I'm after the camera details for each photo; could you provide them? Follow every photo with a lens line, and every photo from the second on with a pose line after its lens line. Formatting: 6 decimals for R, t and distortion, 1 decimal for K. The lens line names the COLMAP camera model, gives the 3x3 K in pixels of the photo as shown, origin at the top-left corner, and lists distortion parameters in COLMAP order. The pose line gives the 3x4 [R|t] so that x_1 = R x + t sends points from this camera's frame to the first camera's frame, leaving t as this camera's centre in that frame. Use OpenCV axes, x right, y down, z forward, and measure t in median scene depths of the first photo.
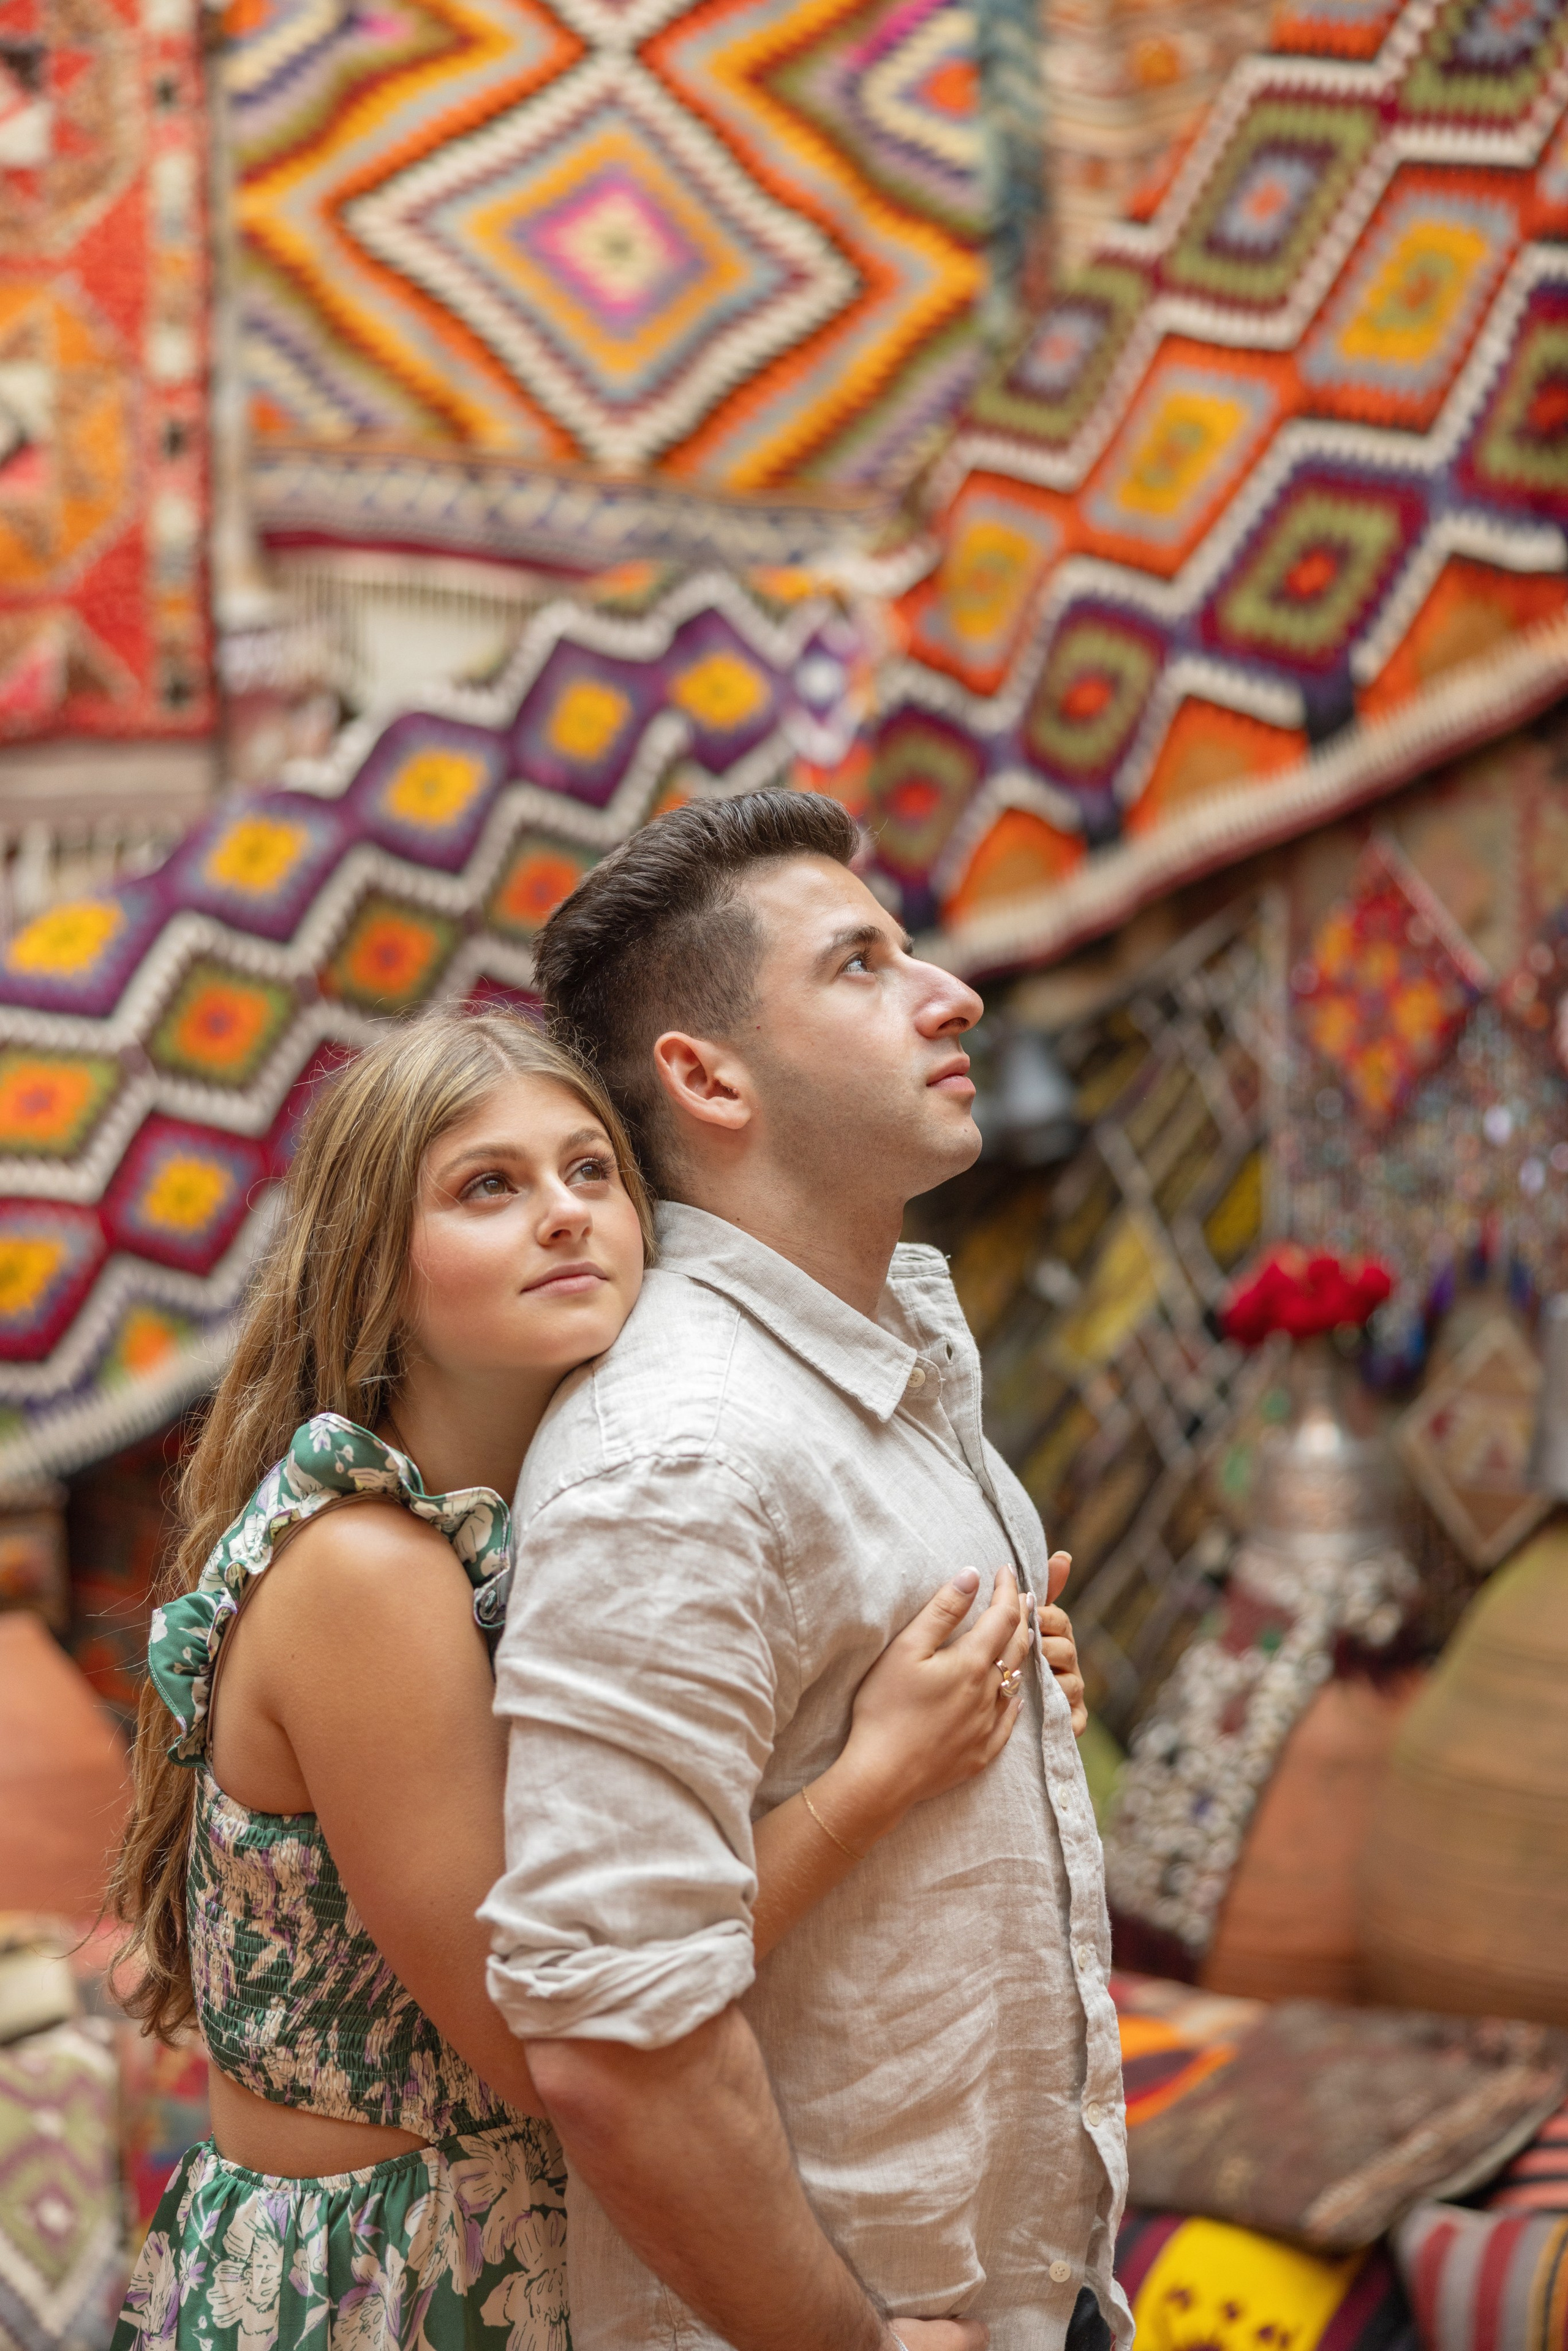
lens RADIAL K [[3692.5, 0, 783.3], [0, 3692.5, 1161.1], [0, 0, 1]] dist [-0.064146, 0.000000]
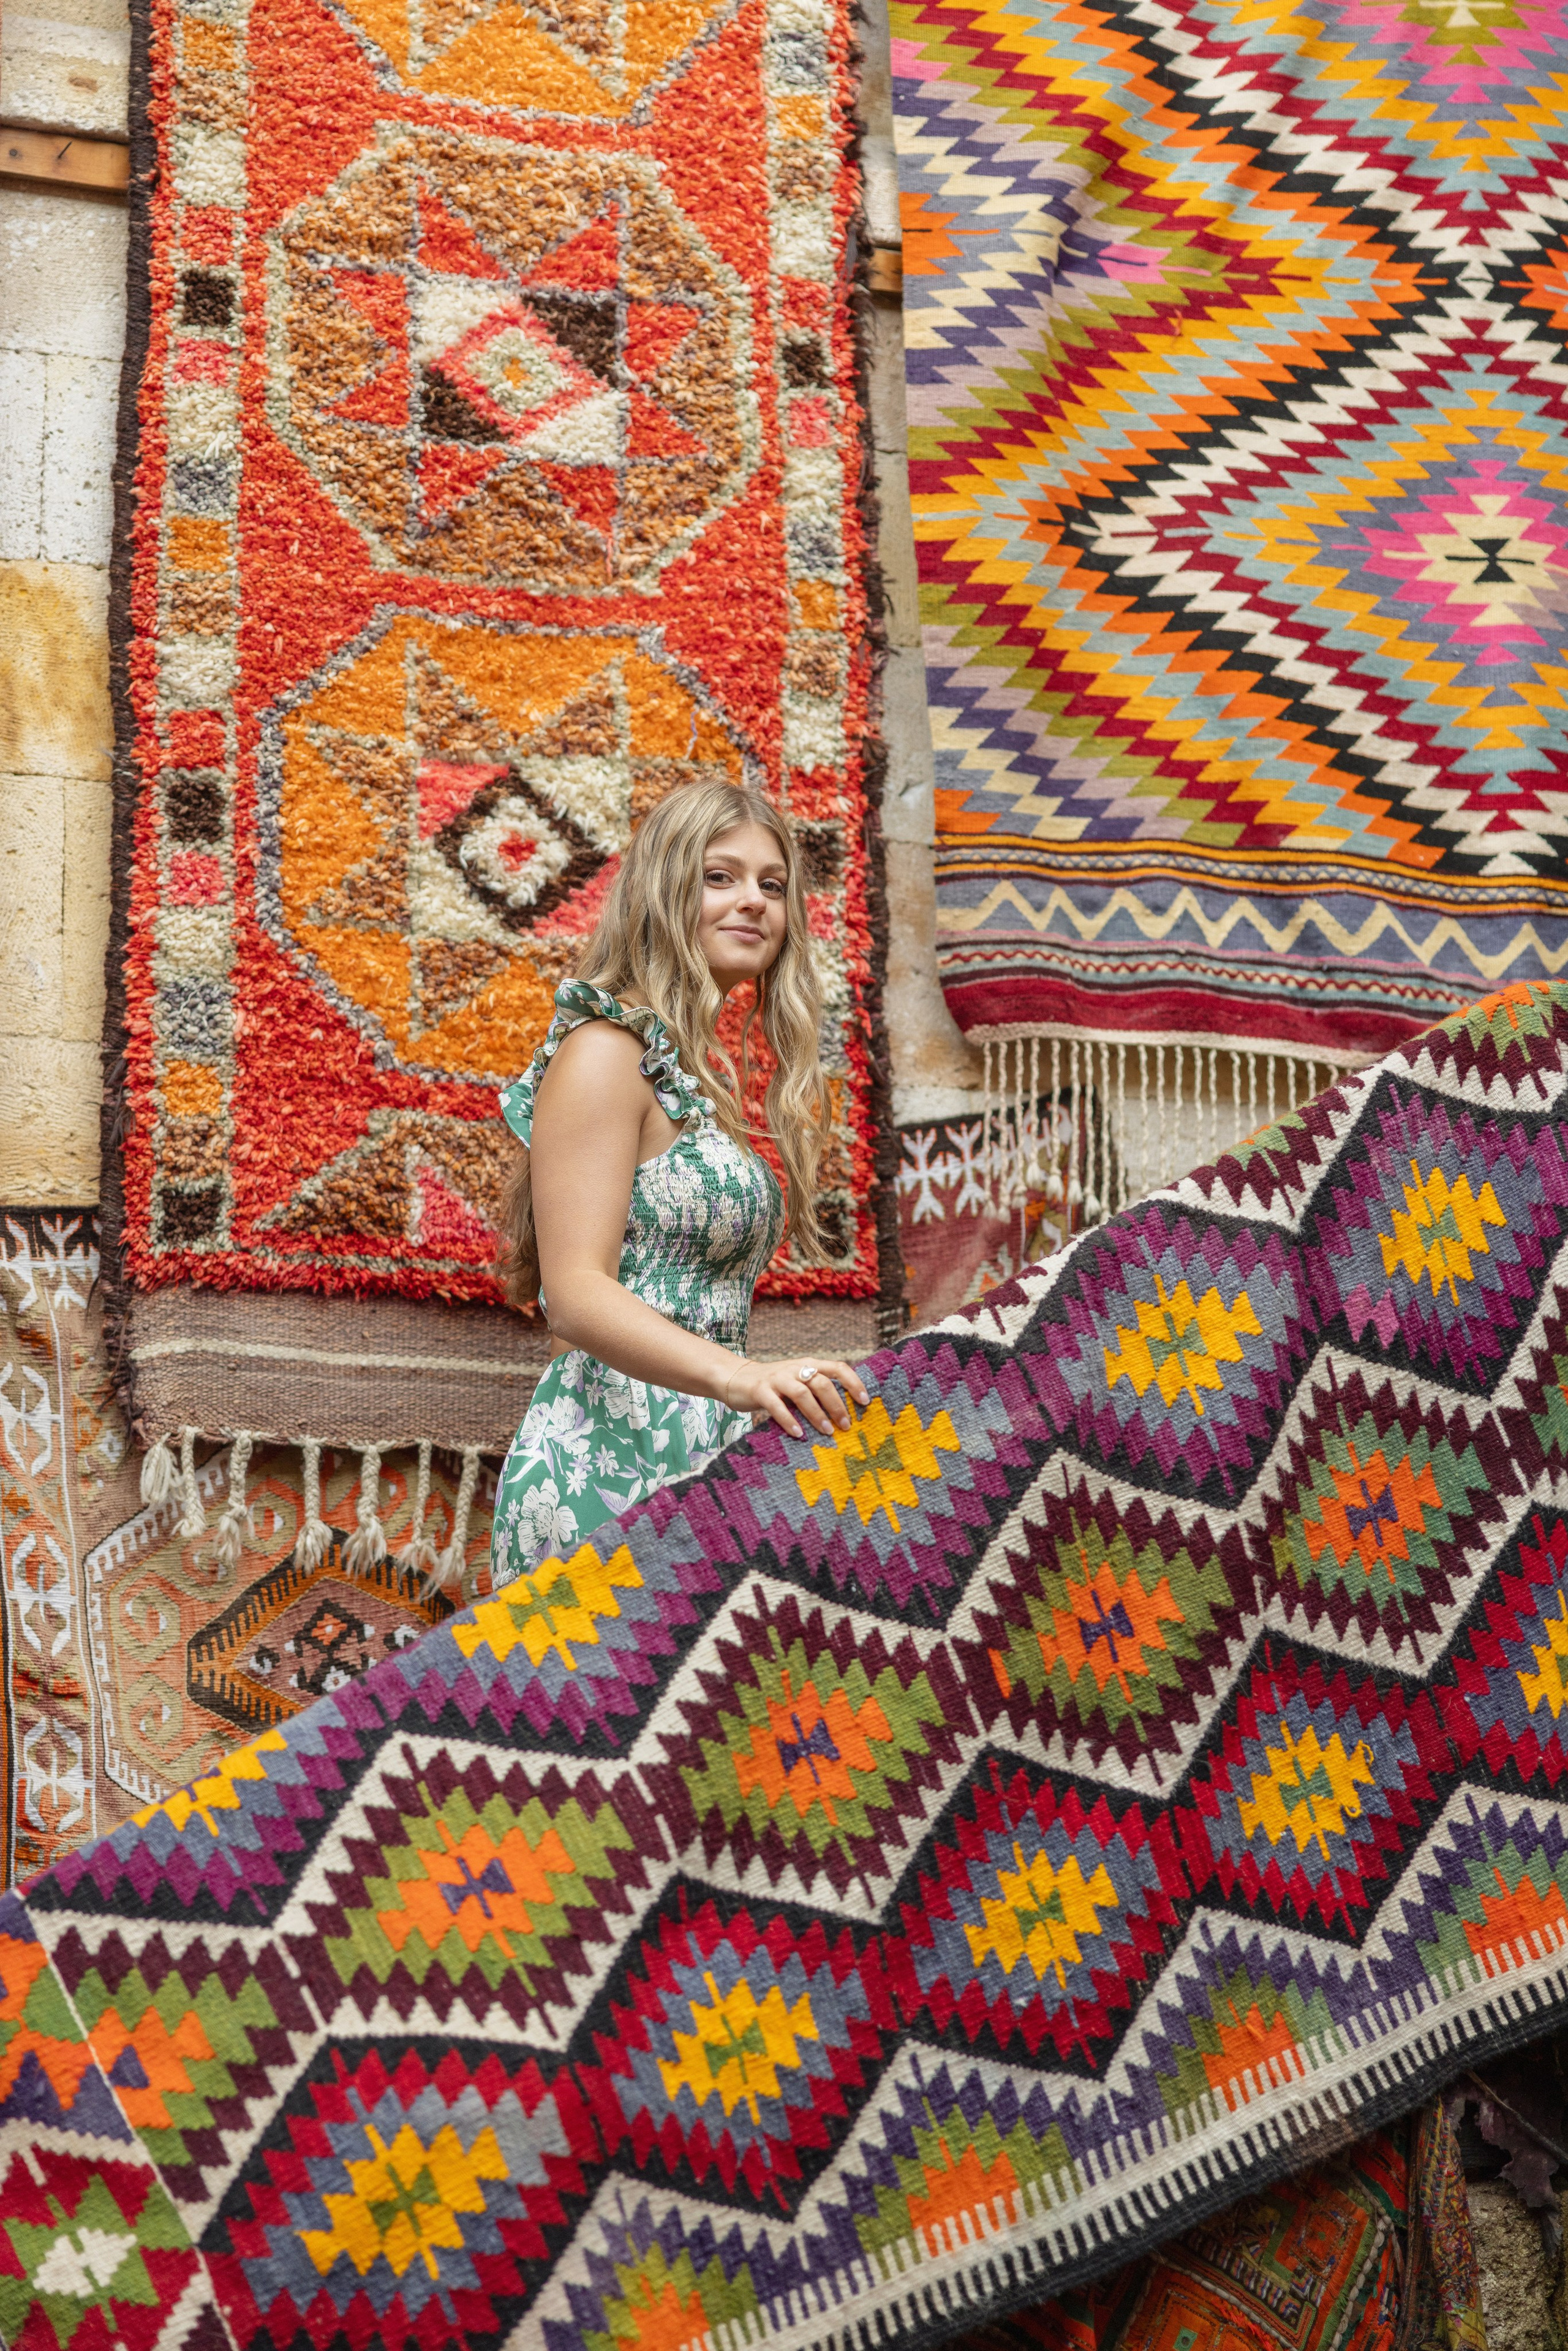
lens RADIAL K [[3841.7, 0, 804.5], [0, 3841.7, 1169.0], [0, 0, 1]] dist [0.001495, 0.000000]
pose [[0.968425, -0.046944, -0.244845, 0.000403], [0.003715, 0.984720, -0.174103, -0.017836], [0.249277, 0.167696, 0.953802, 0.336957]]
